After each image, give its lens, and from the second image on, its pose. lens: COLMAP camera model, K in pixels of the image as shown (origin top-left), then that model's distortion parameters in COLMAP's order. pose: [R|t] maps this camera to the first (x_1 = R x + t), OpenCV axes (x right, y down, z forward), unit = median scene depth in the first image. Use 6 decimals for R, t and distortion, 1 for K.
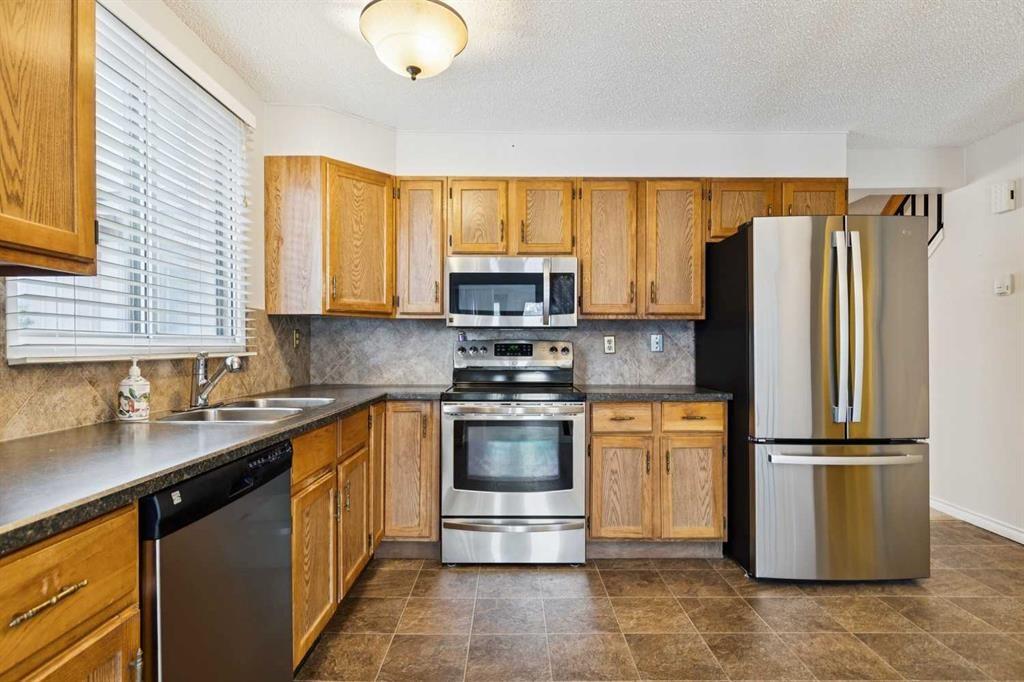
lens RADIAL K [[529.2, 0, 512.0], [0, 529.2, 341.0], [0, 0, 1]] dist [0.001364, 0.000241]
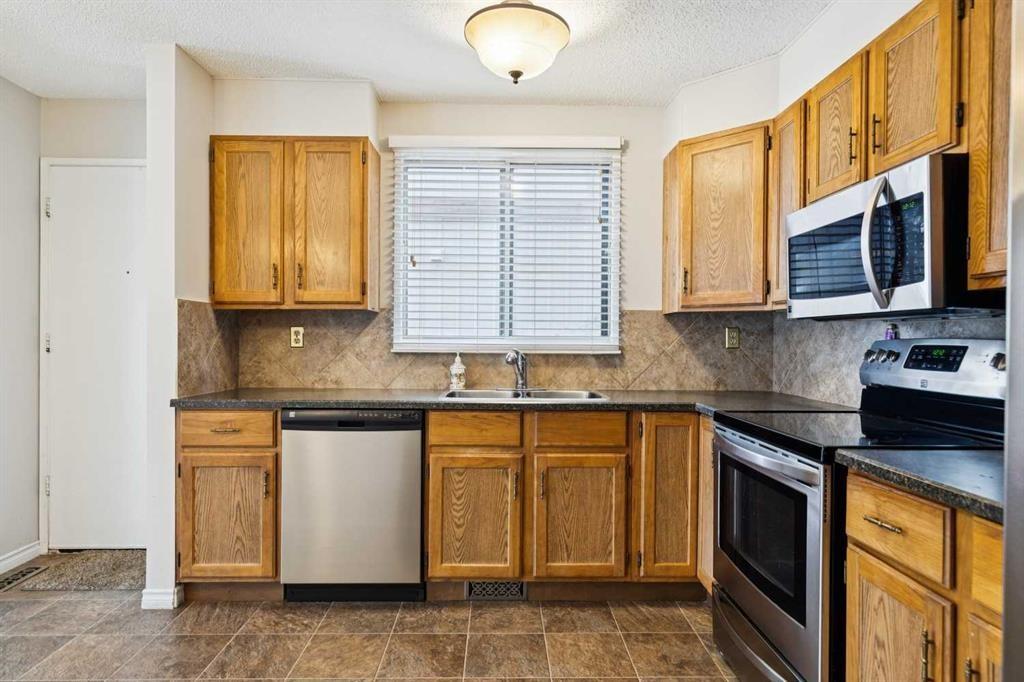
lens RADIAL K [[586.0, 0, 512.0], [0, 586.0, 341.0], [0, 0, 1]] dist [-0.002956, -0.000031]
pose [[0.025054, 0.001781, -0.999685, 0.710965], [0.001758, 0.999997, 0.001825, -0.001902], [0.999685, -0.001803, 0.025051, 0.733582]]
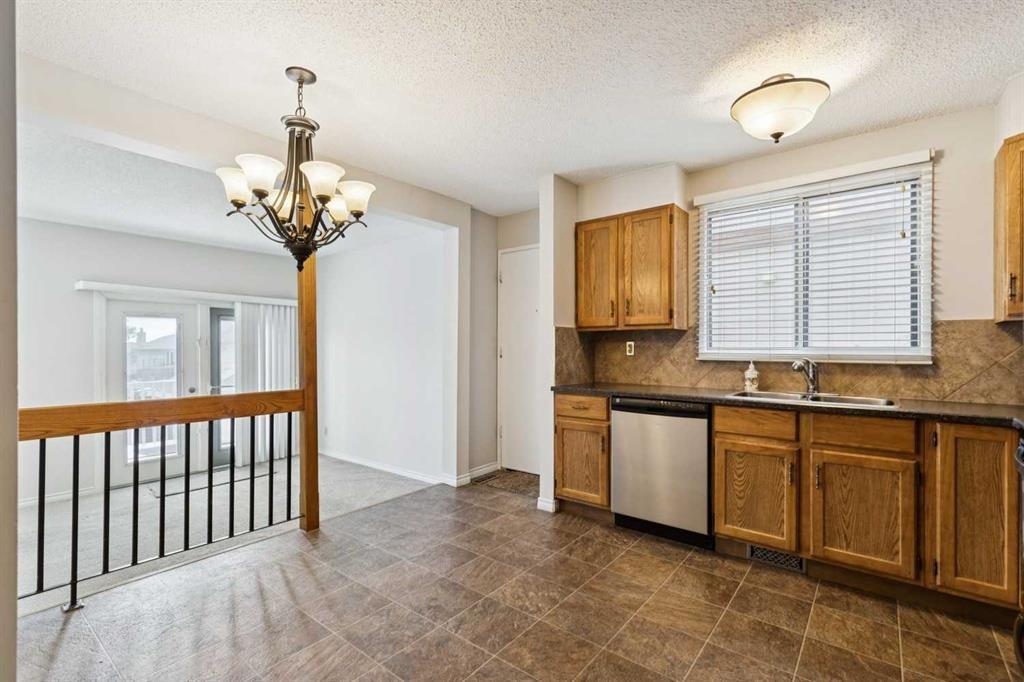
lens RADIAL K [[459.5, 0, 509.0], [0, 459.5, 344.1], [0, 0, 1]] dist [-0.001675, -0.000220]
pose [[-0.623202, -0.007298, -0.782027, 0.797417], [0.004045, 0.999913, -0.012555, -0.006397], [0.782050, -0.010988, -0.623119, 0.894132]]
